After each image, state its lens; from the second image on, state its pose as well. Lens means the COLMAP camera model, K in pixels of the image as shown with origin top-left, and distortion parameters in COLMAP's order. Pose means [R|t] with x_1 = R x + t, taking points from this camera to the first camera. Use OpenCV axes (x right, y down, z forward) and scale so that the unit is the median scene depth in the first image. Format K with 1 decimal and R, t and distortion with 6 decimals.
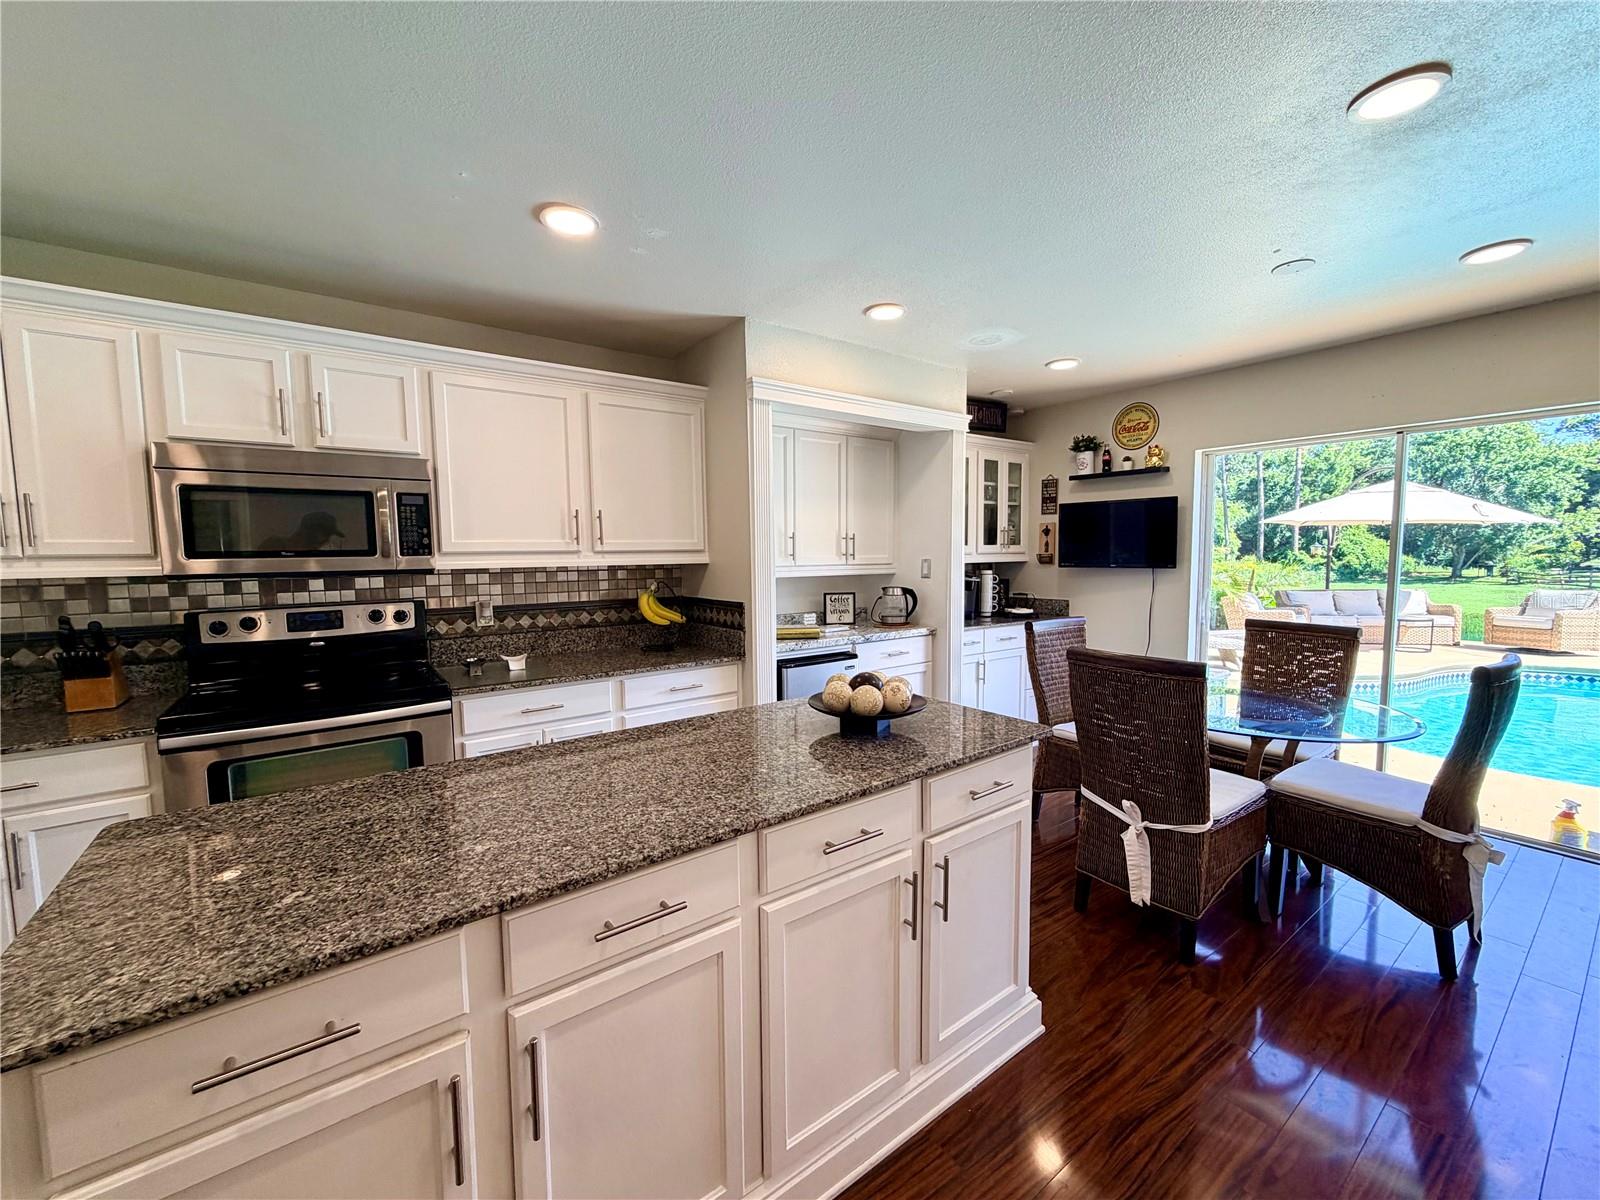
lens RADIAL K [[636.7, 0, 793.9], [0, 636.7, 600.4], [0, 0, 1]] dist [0.001700, -0.000786]
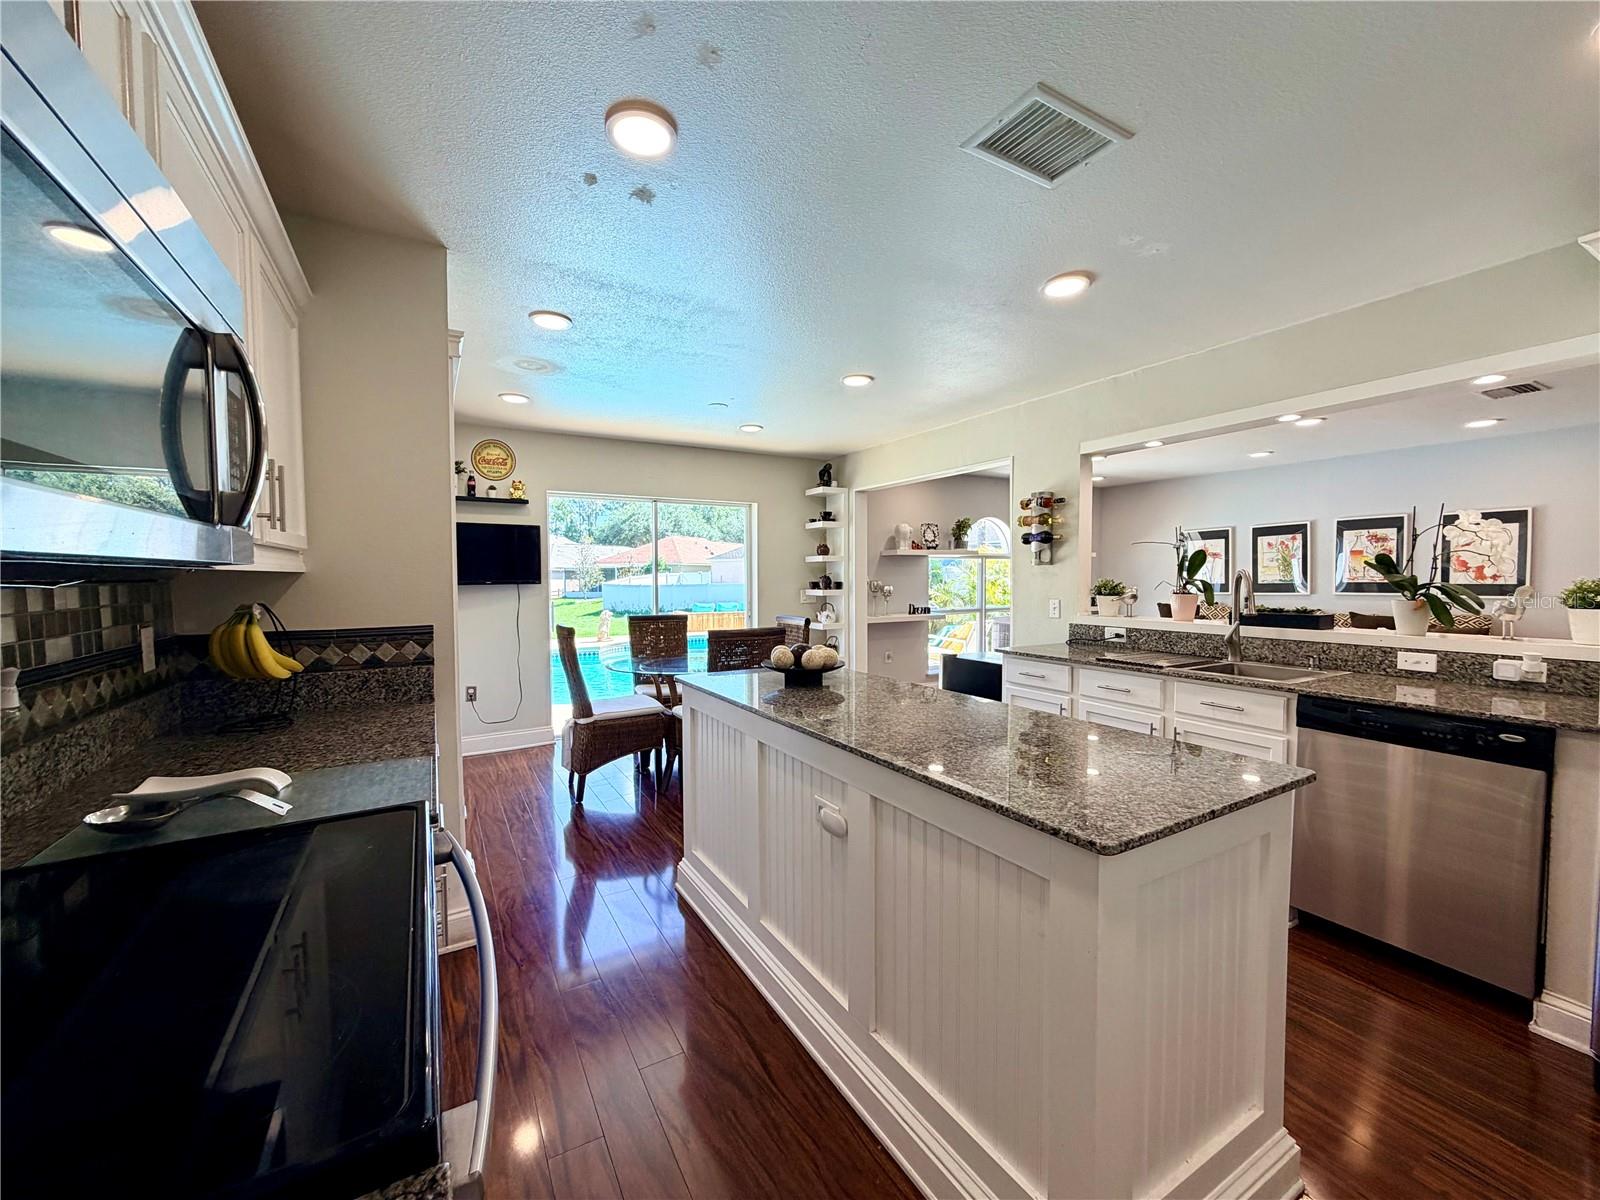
lens RADIAL K [[636.7, 0, 797.3], [0, 636.7, 598.1], [0, 0, 1]] dist [0.001700, -0.000786]
pose [[0.100975, -0.028154, 0.994491, -0.813730], [0.081572, 0.996468, 0.019927, -0.009044], [-0.991539, 0.079111, 0.102915, 0.542689]]
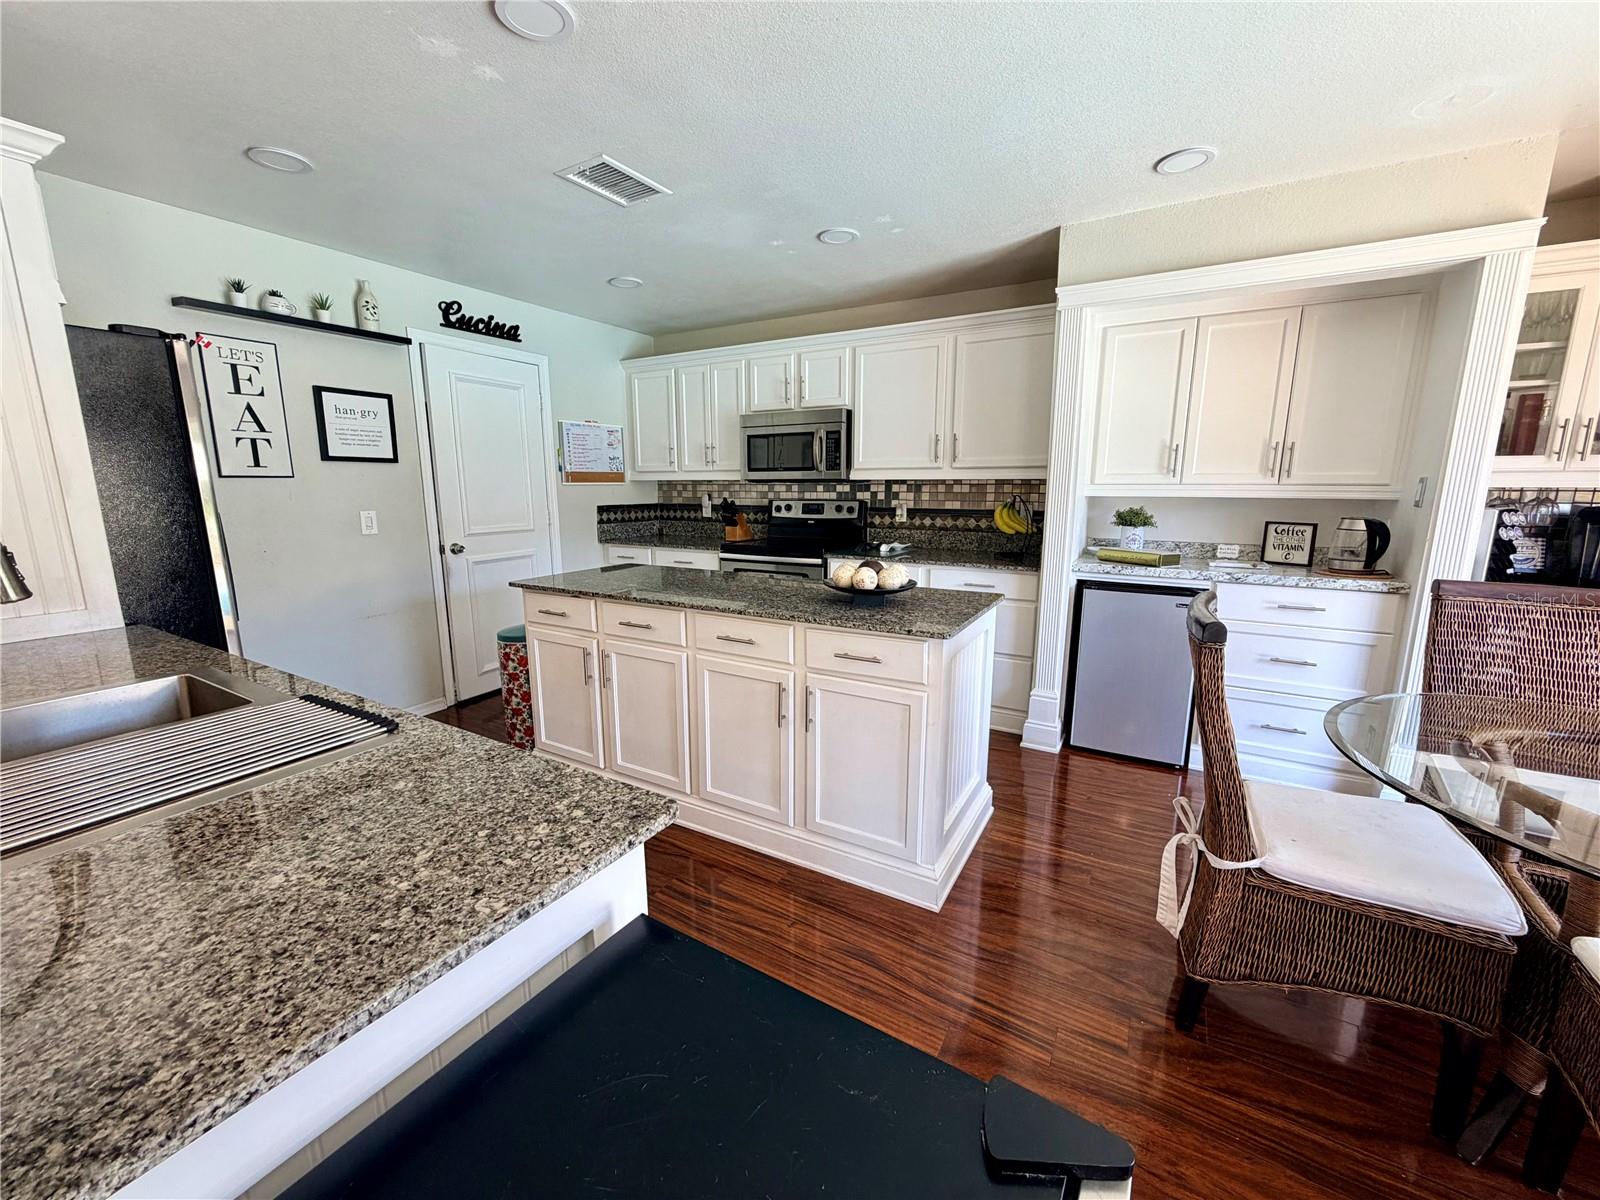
lens RADIAL K [[636.7, 0, 802.3], [0, 636.7, 597.8], [0, 0, 1]] dist [0.001700, -0.000786]
pose [[0.410795, 0.176304, -0.894519, 0.730477], [-0.071975, 0.984334, 0.160952, -0.005667], [0.908882, -0.001735, 0.417049, 0.212164]]
